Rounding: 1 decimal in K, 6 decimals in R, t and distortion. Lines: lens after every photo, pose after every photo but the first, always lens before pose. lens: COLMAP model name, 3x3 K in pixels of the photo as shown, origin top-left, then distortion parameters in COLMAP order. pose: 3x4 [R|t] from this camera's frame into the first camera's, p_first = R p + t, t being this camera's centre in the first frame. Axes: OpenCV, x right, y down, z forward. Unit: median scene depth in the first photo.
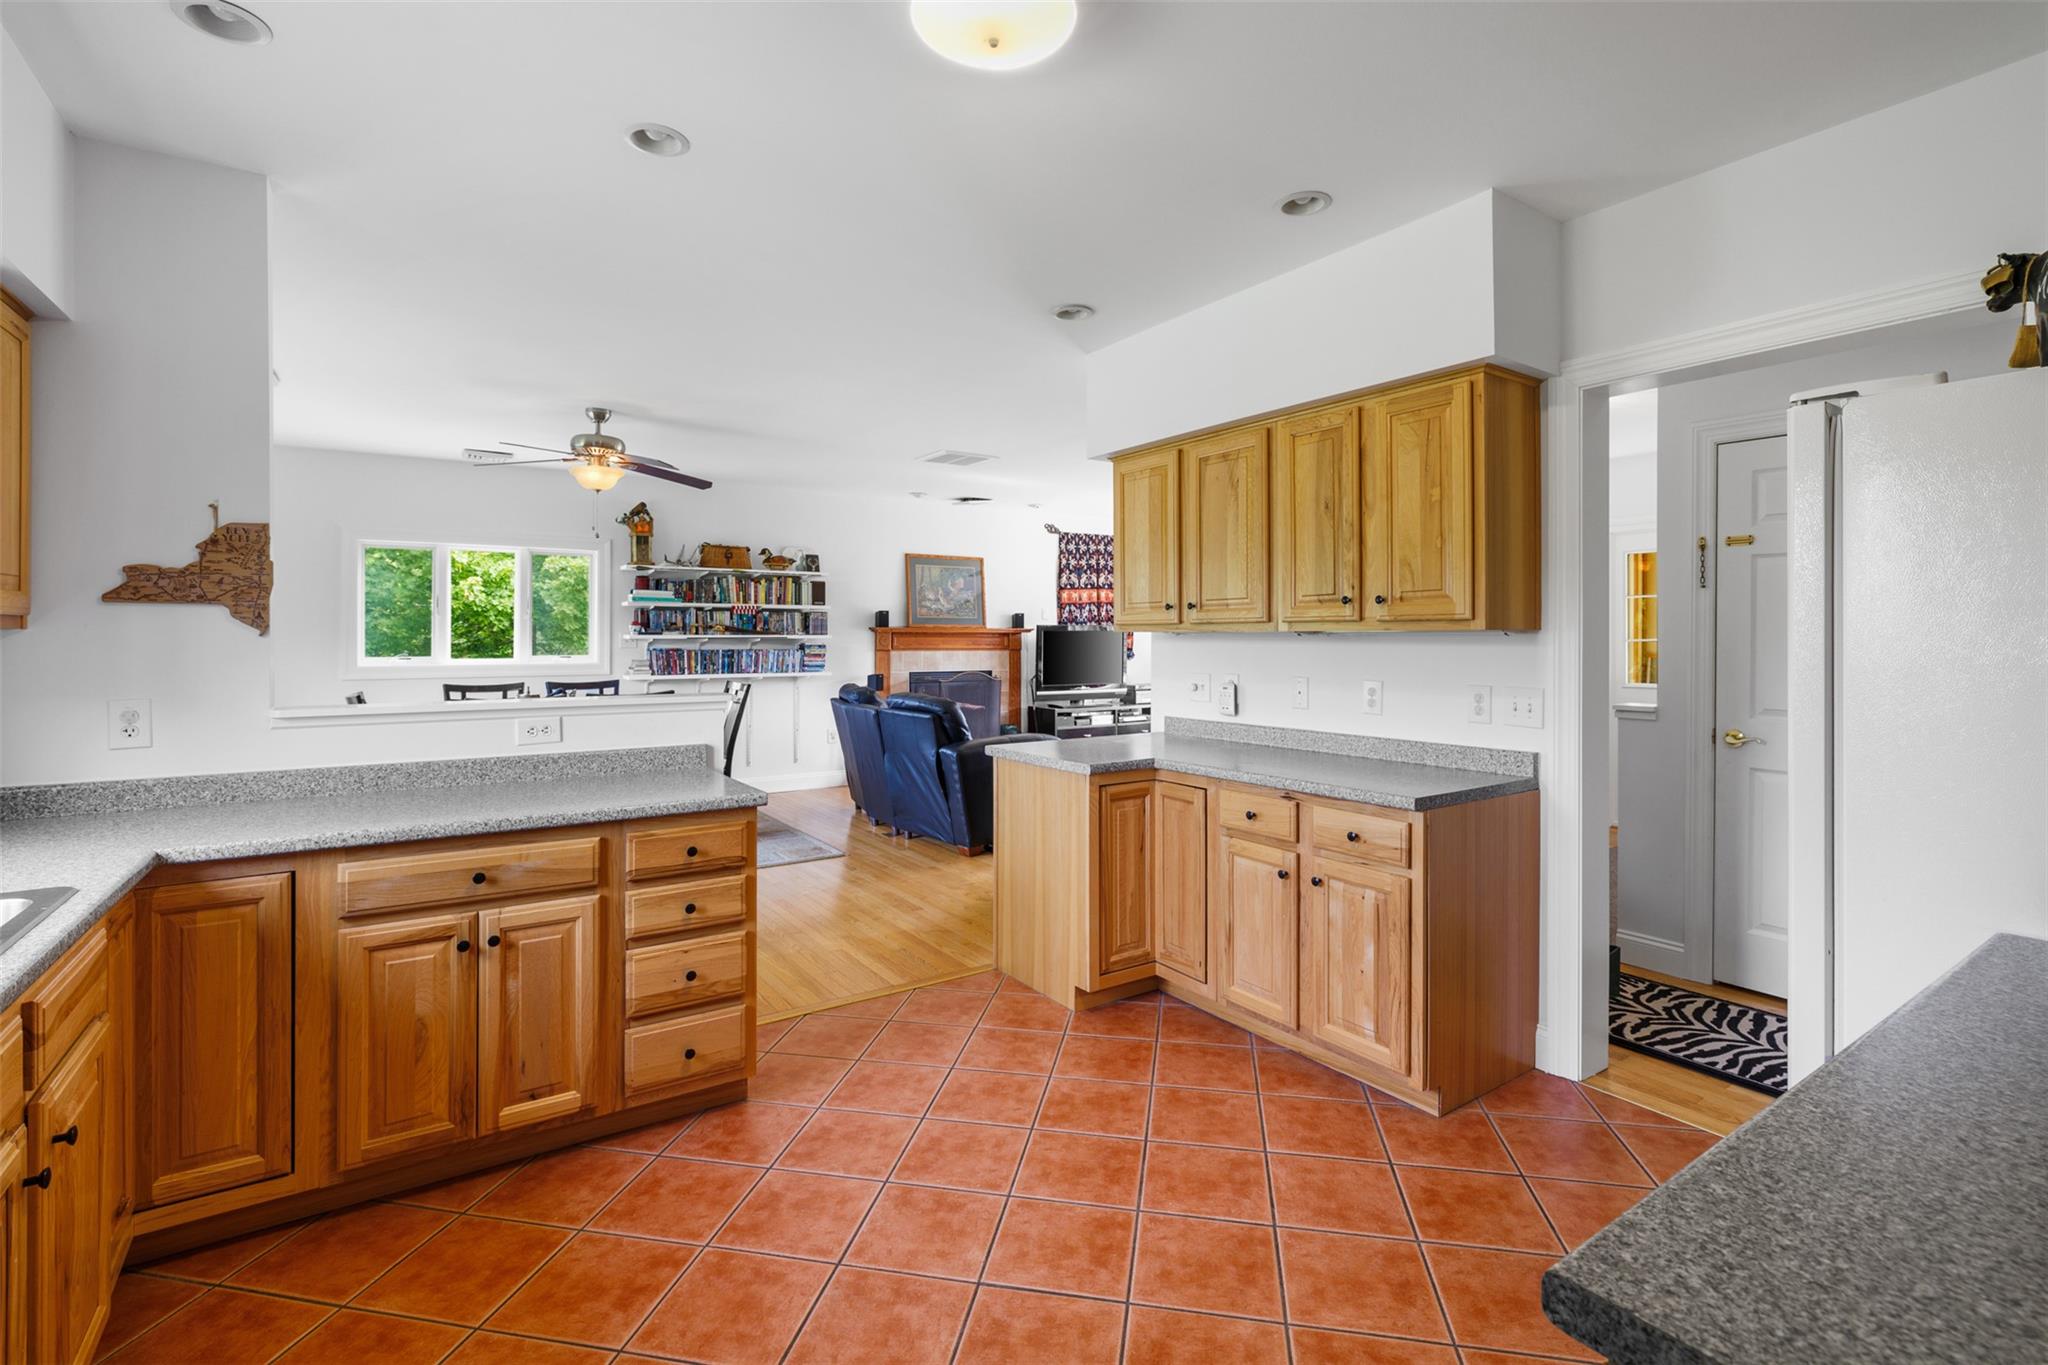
lens RADIAL K [[938.3, 0, 1016.8], [0, 938.3, 634.3], [0, 0, 1]] dist [-0.001740, 0.000887]
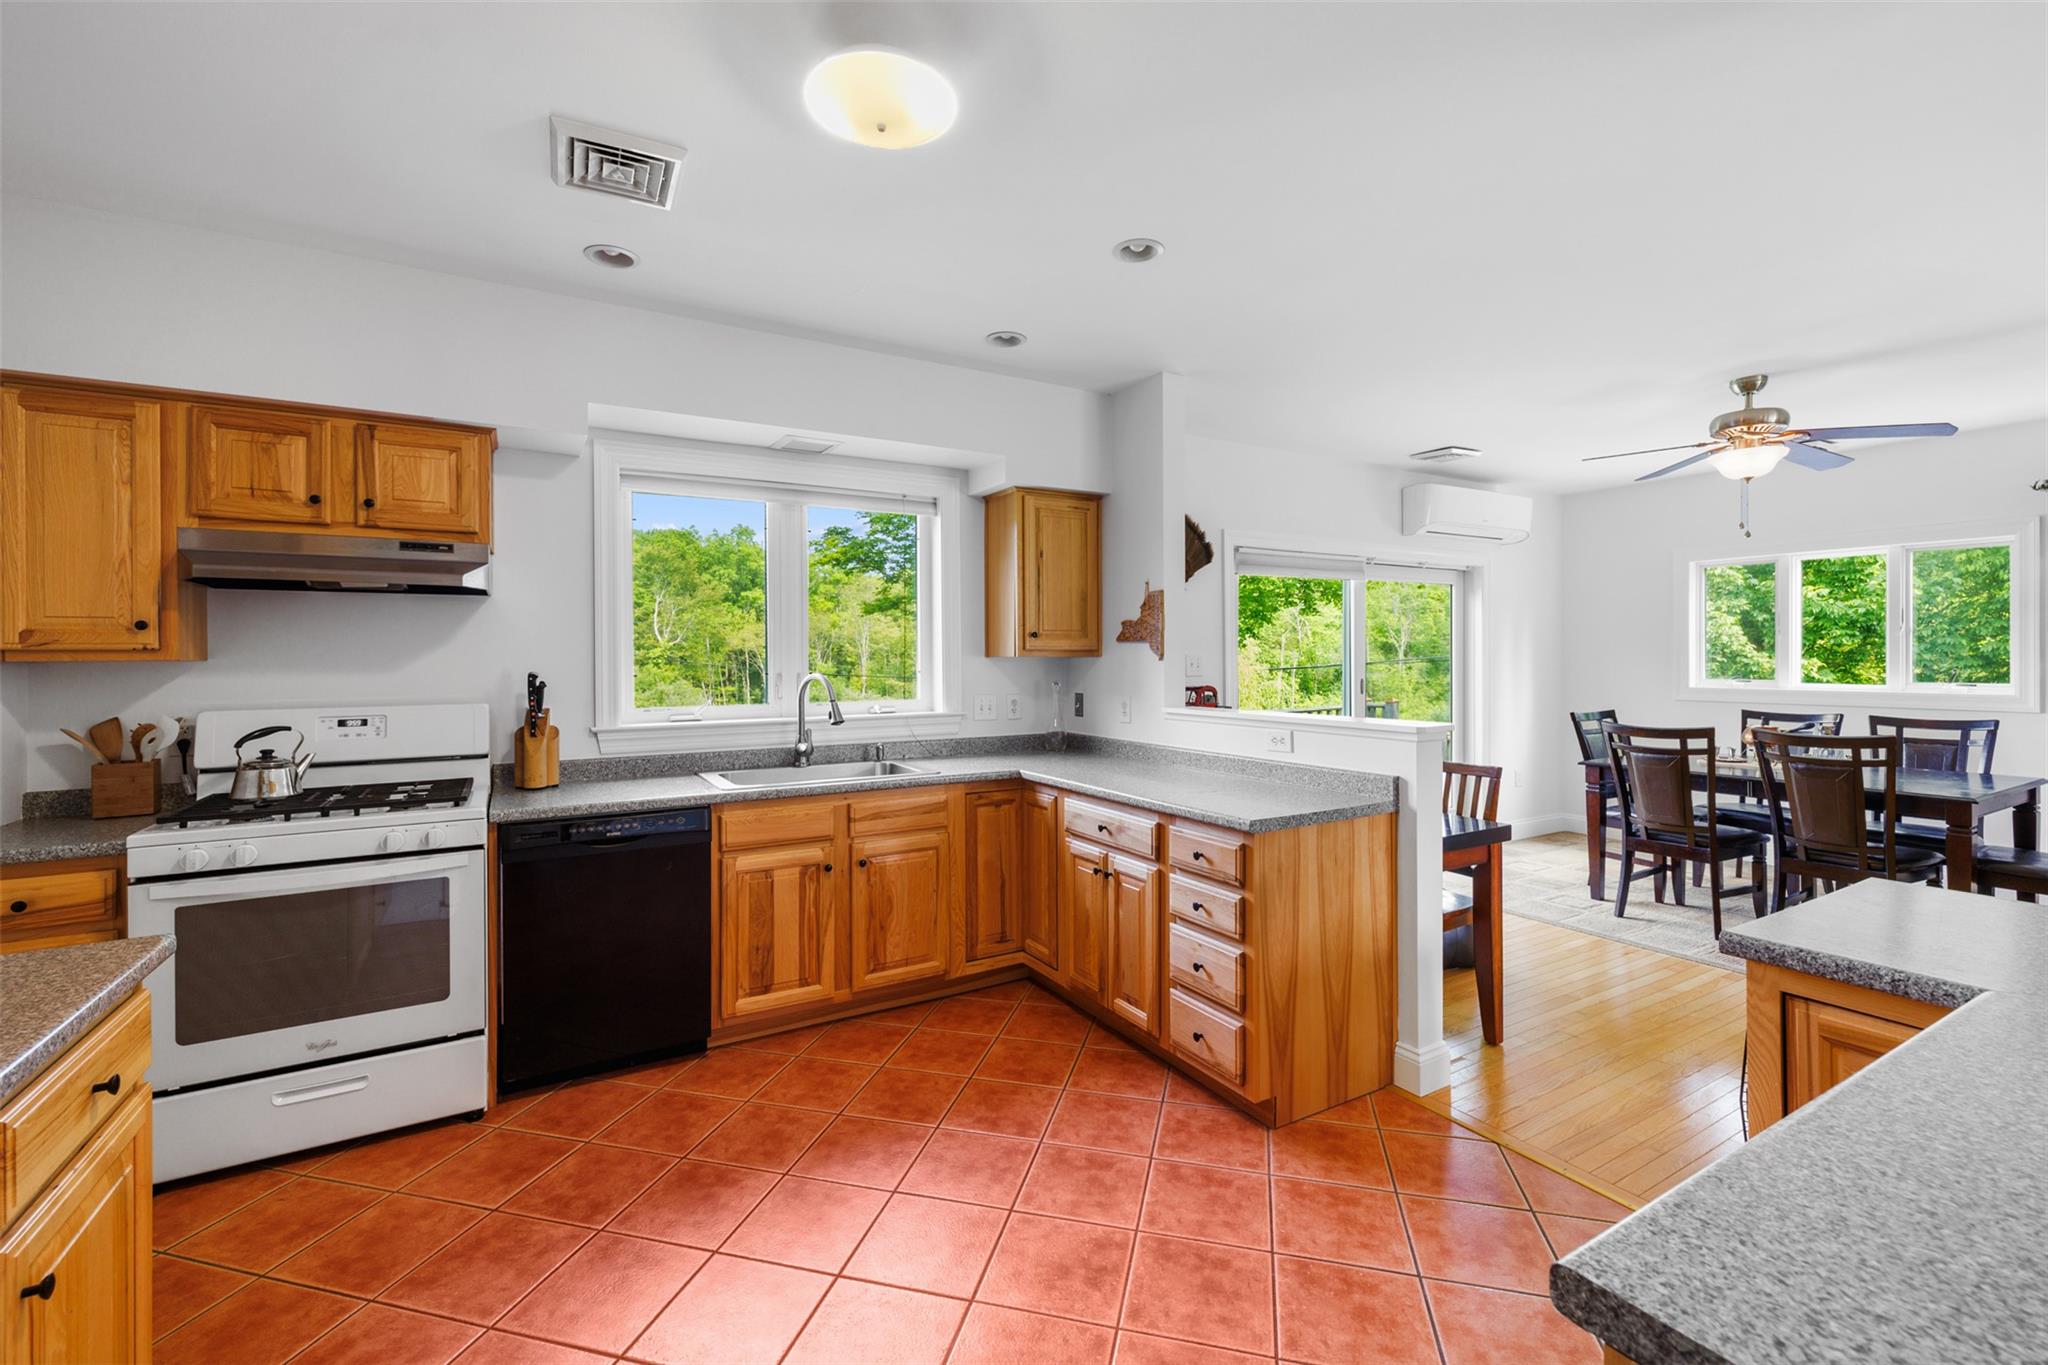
lens RADIAL K [[864.5, 0, 1019.0], [0, 864.5, 654.2], [0, 0, 1]] dist [0.001056, -0.000021]
pose [[-0.063176, -0.004046, -0.997994, 0.713531], [0.004664, 0.999980, -0.004349, -0.003348], [0.997991, -0.004929, -0.063156, 0.886521]]
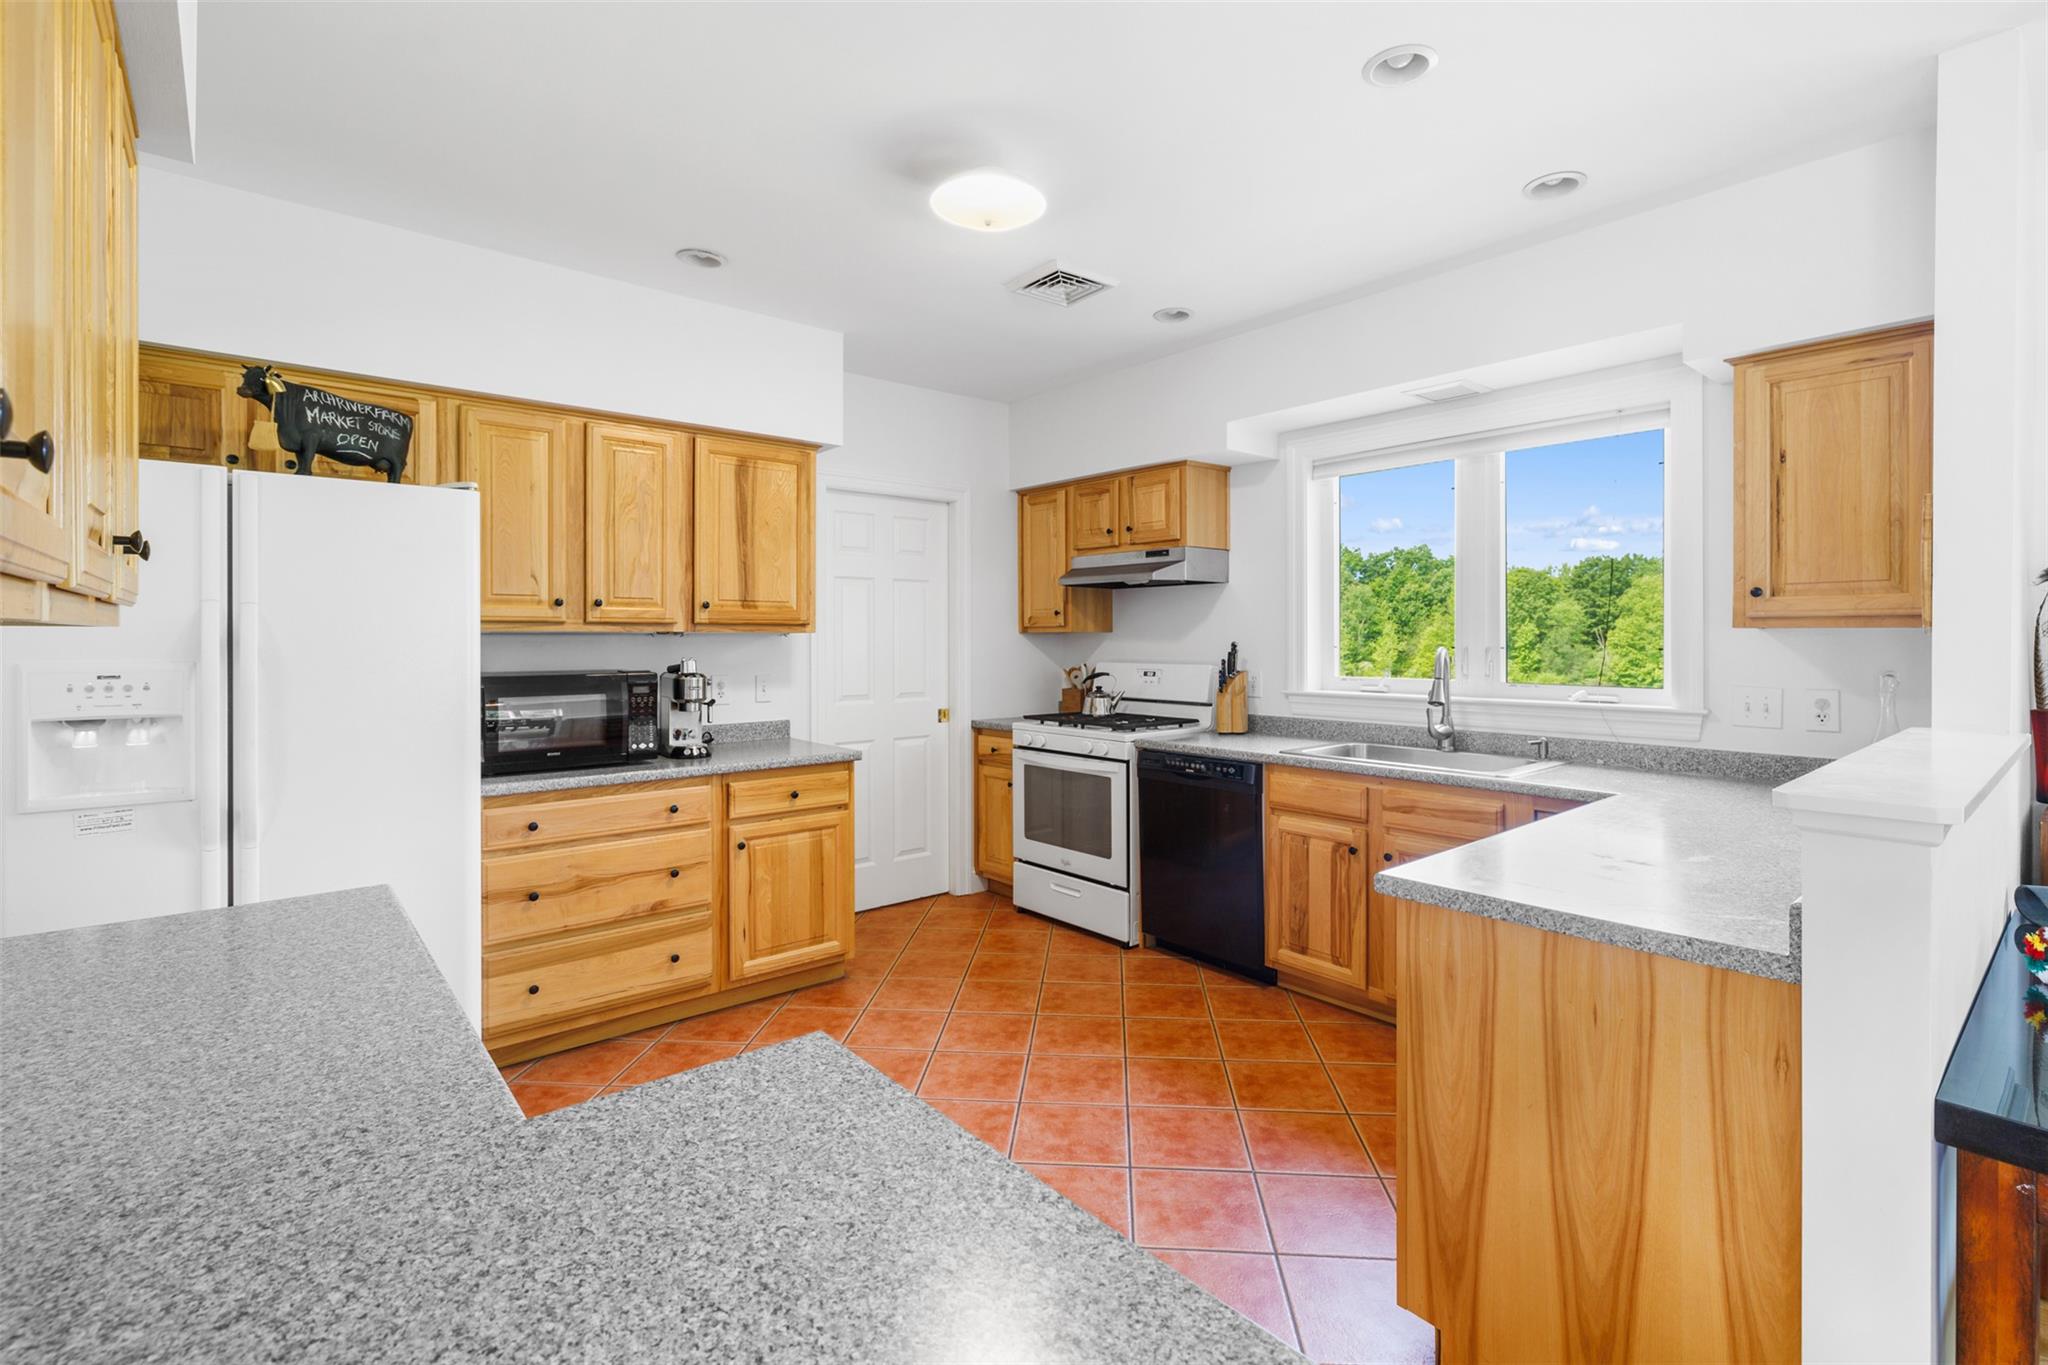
lens RADIAL K [[938.3, 0, 1051.3], [0, 938.3, 634.9], [0, 0, 1]] dist [-0.001740, 0.000887]
pose [[-0.992182, 0.002532, -0.124771, 0.052074], [0.002461, 0.999997, 0.000728, -0.000675], [0.124773, 0.000416, -0.992185, 1.765382]]
